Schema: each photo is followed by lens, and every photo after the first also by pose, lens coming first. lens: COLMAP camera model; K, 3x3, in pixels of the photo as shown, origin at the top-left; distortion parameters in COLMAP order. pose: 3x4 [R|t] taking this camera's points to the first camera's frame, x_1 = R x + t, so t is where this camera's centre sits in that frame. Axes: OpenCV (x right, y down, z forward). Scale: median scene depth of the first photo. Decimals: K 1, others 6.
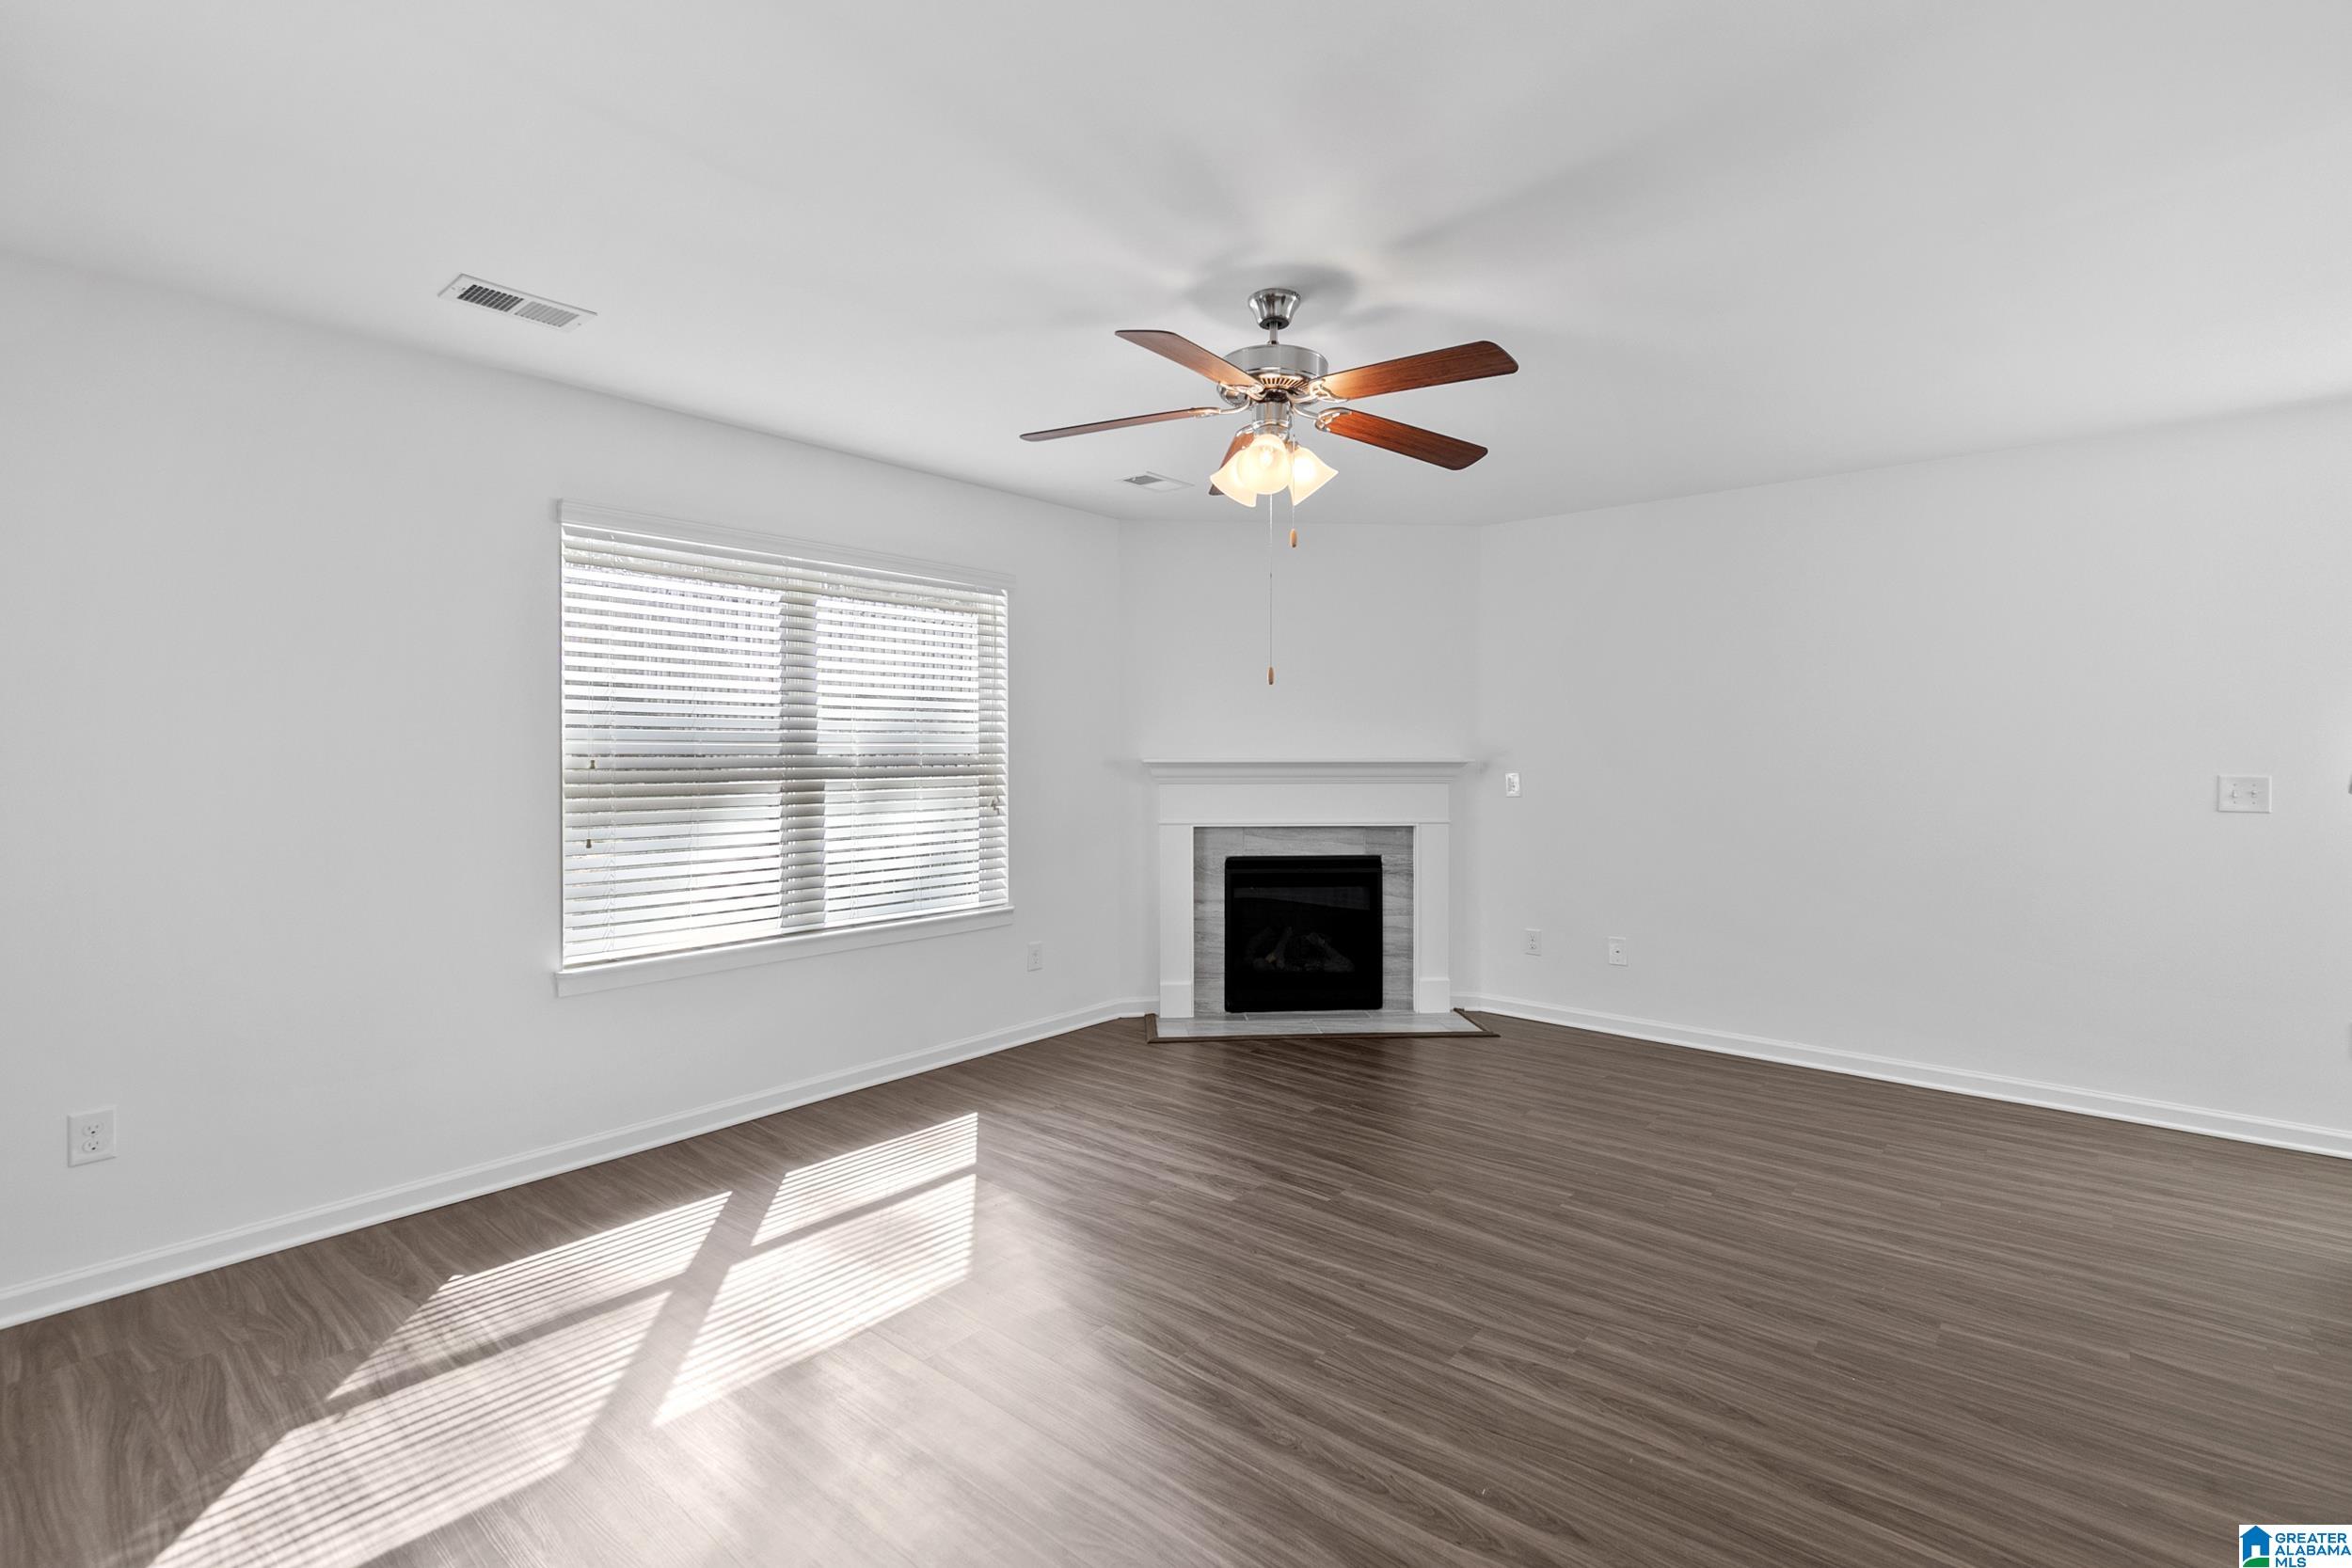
lens RADIAL K [[1059.4, 0, 1186.8], [0, 1059.4, 751.0], [0, 0, 1]] dist [0.009477, -0.002655]
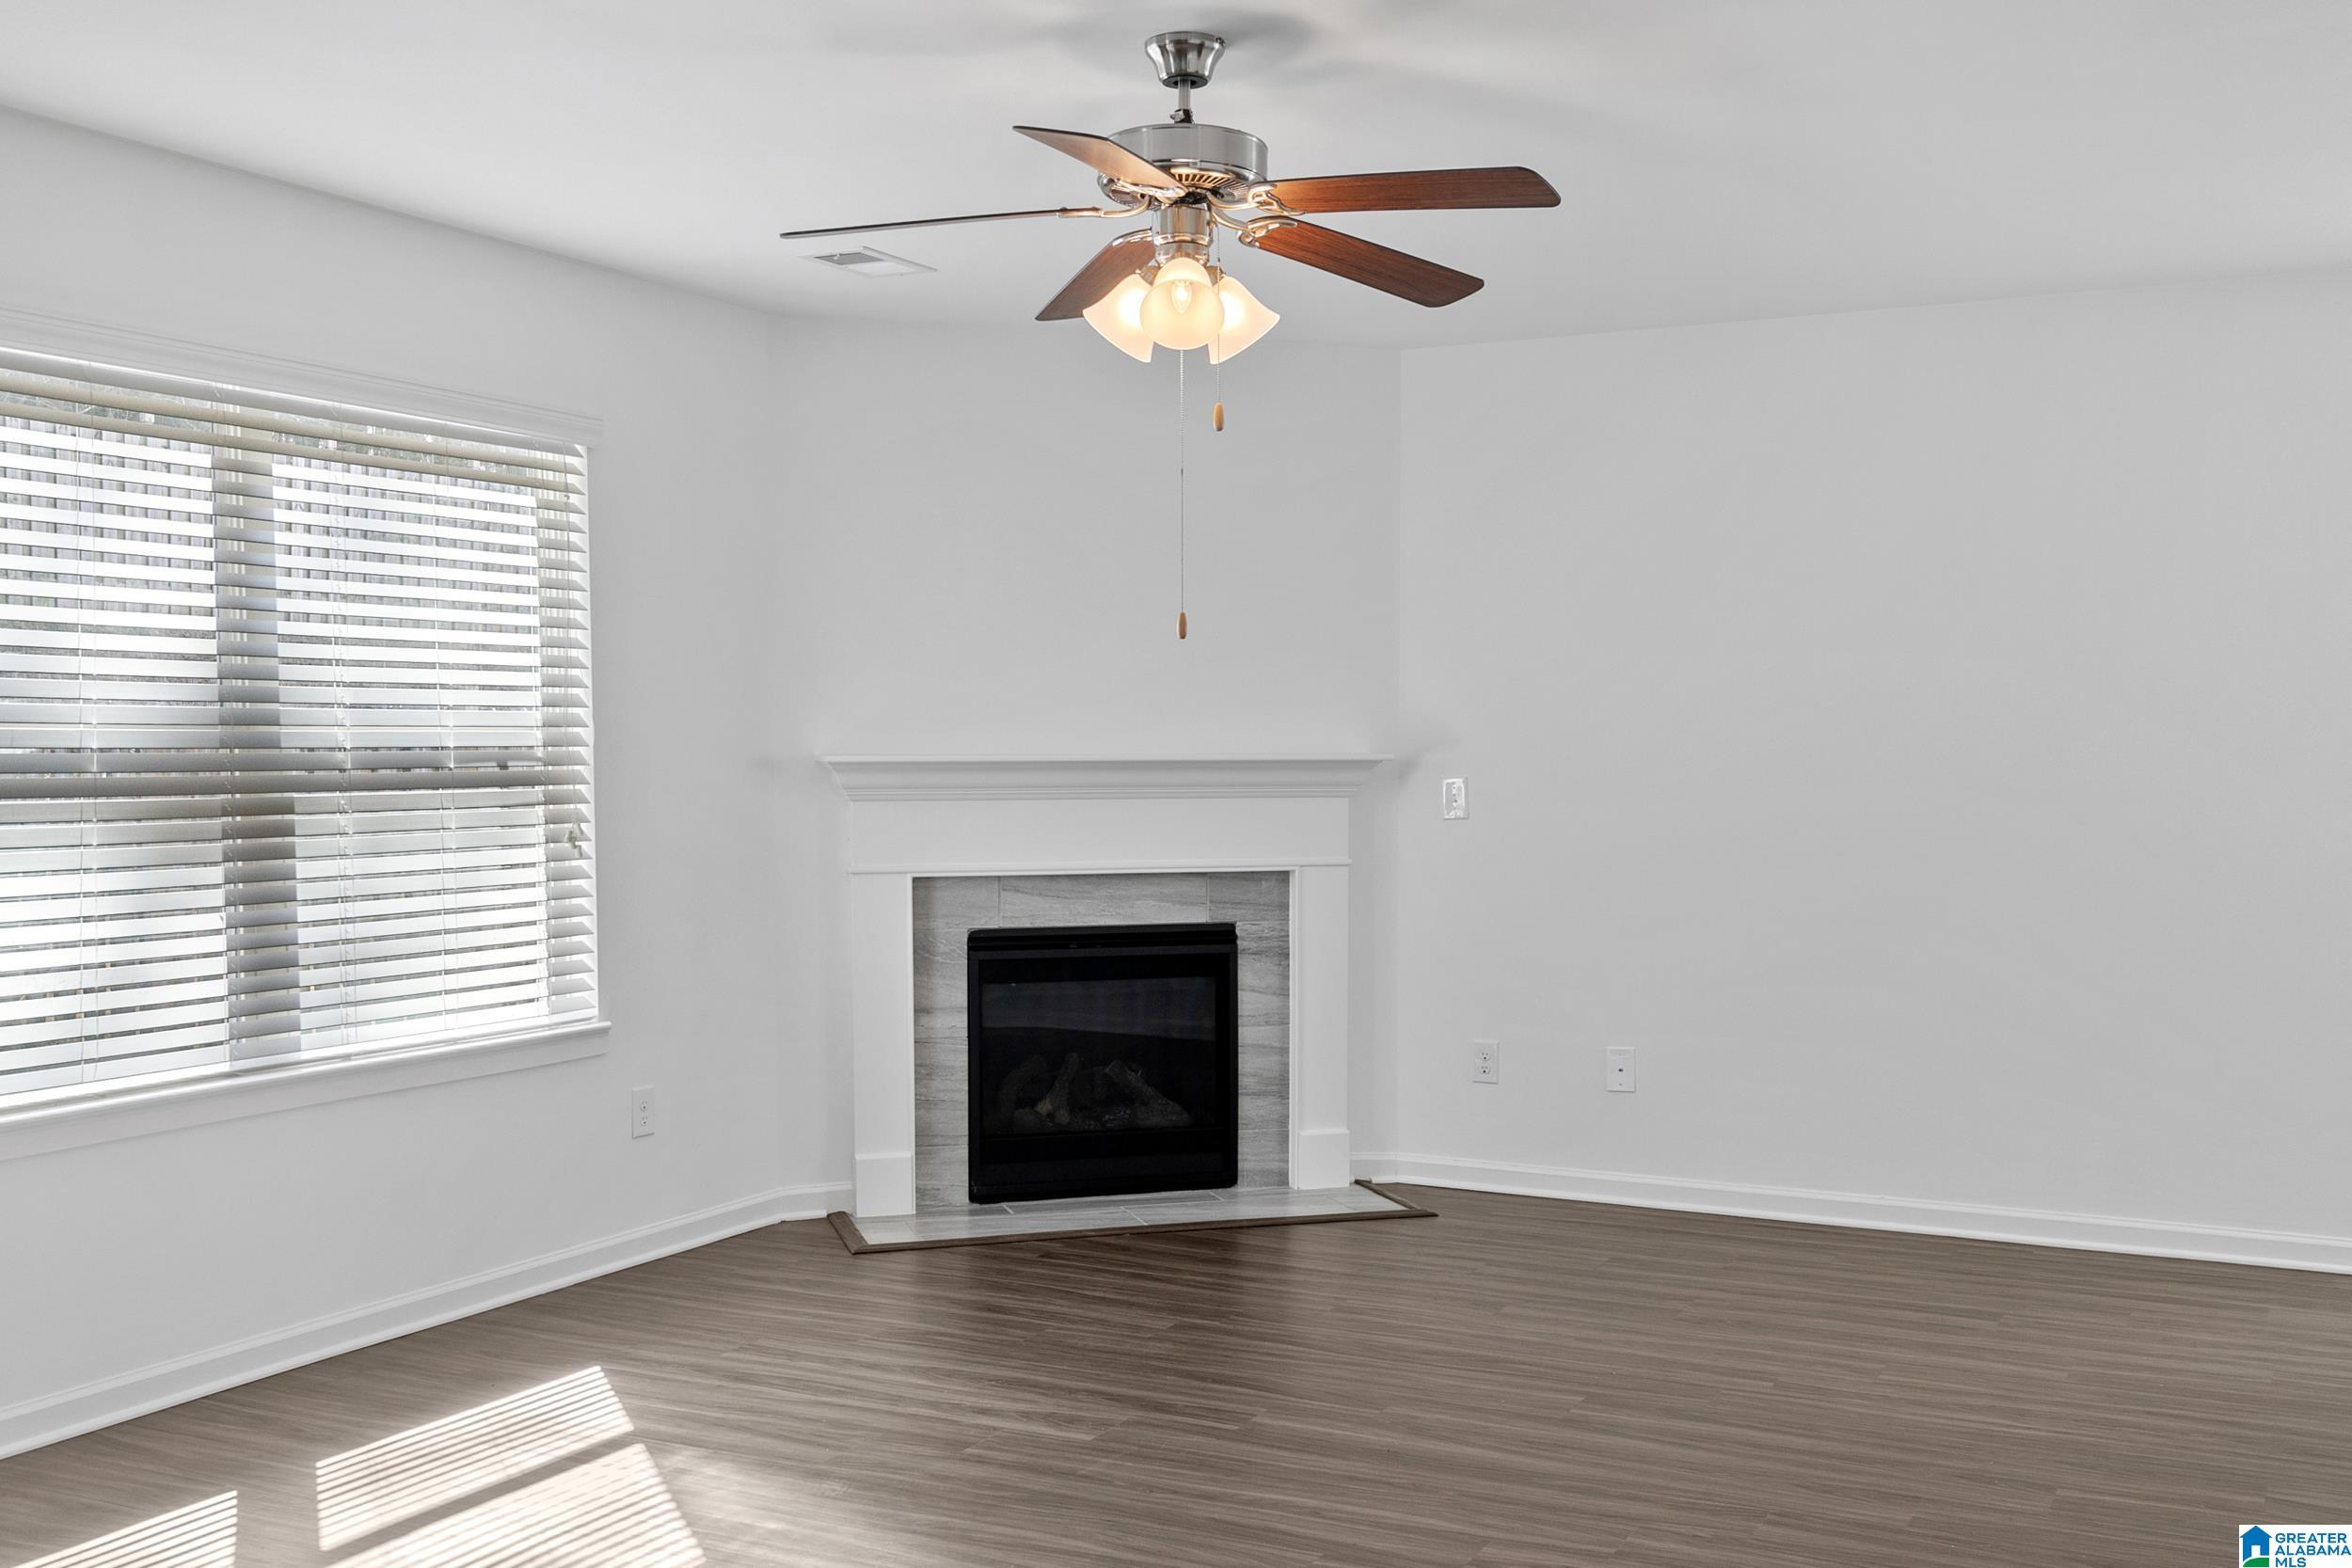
lens RADIAL K [[2267.4, 0, 1173.0], [0, 2267.4, 871.4], [0, 0, 1]] dist [0.000537, 0.000000]
pose [[0.975914, -0.013545, 0.217734, -0.172535], [0.001383, 0.998435, 0.055911, 0.002492], [-0.218150, -0.054264, 0.974405, -0.281265]]
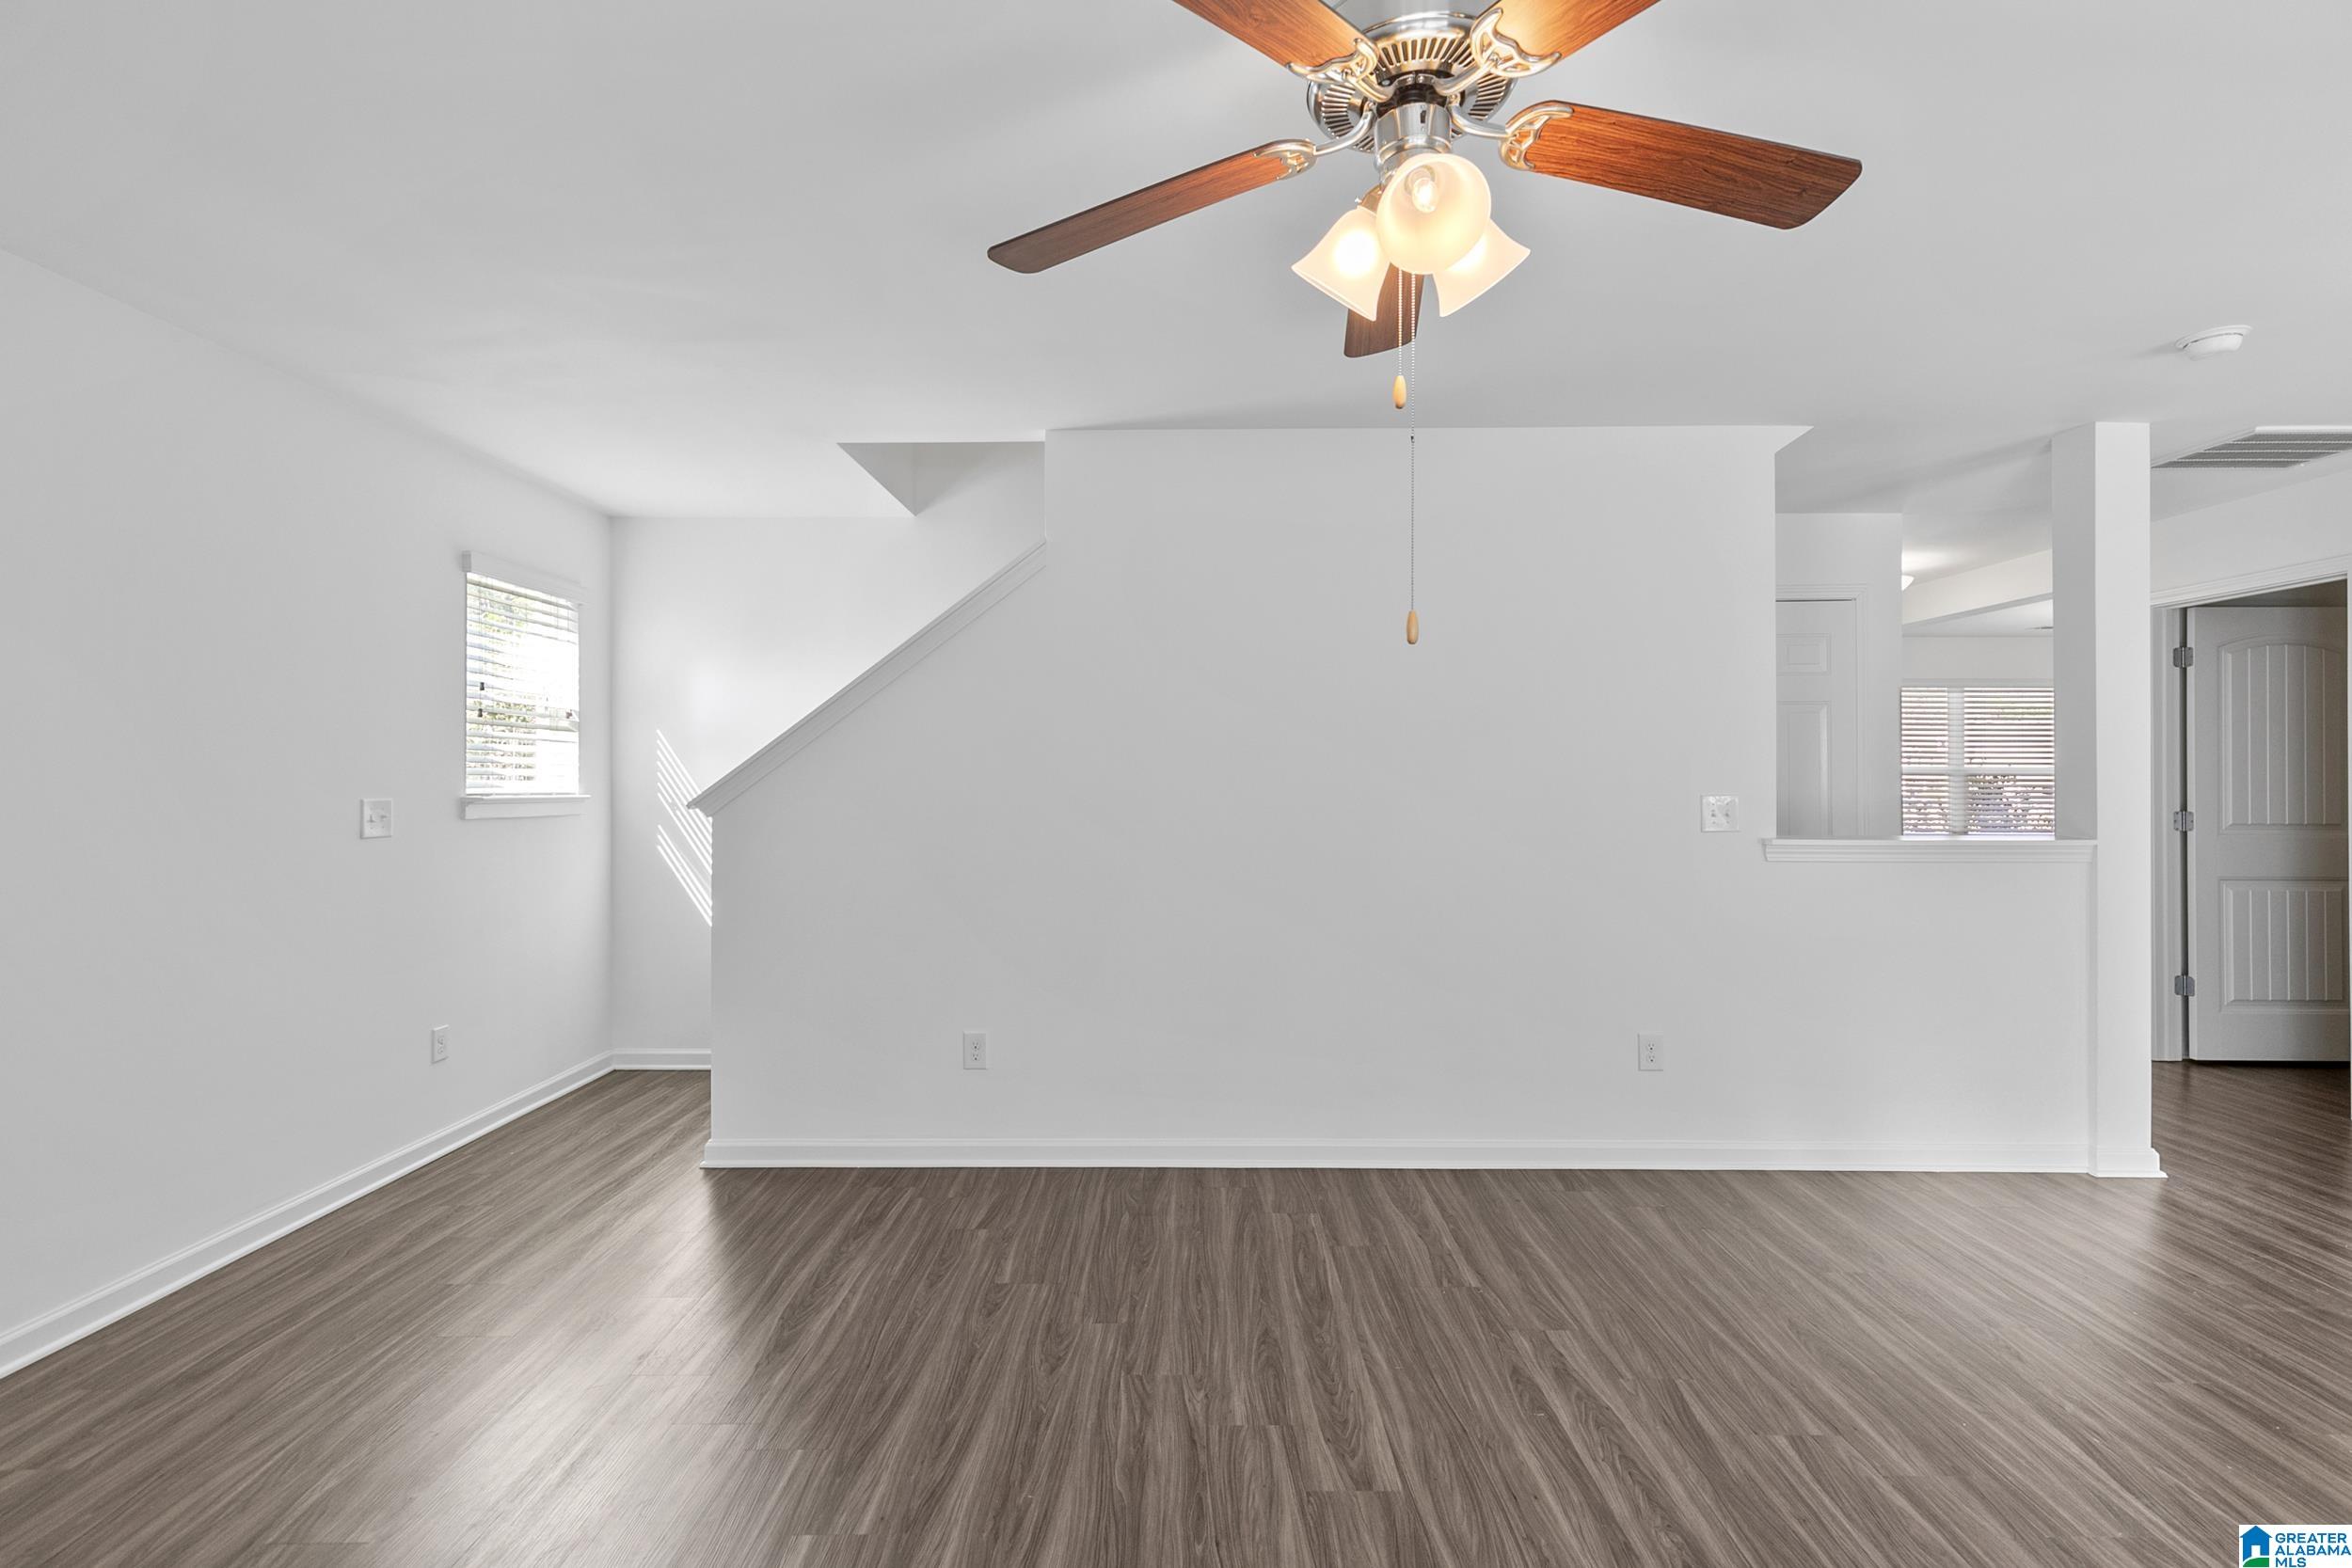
lens RADIAL K [[1059.4, 0, 1183.4], [0, 1059.4, 782.5], [0, 0, 1]] dist [0.009477, -0.002655]
pose [[-0.636487, -0.002893, 0.771282, -0.185883], [-0.002537, 0.999995, 0.001657, 0.004904], [-0.771283, -0.000902, -0.636492, 1.044294]]
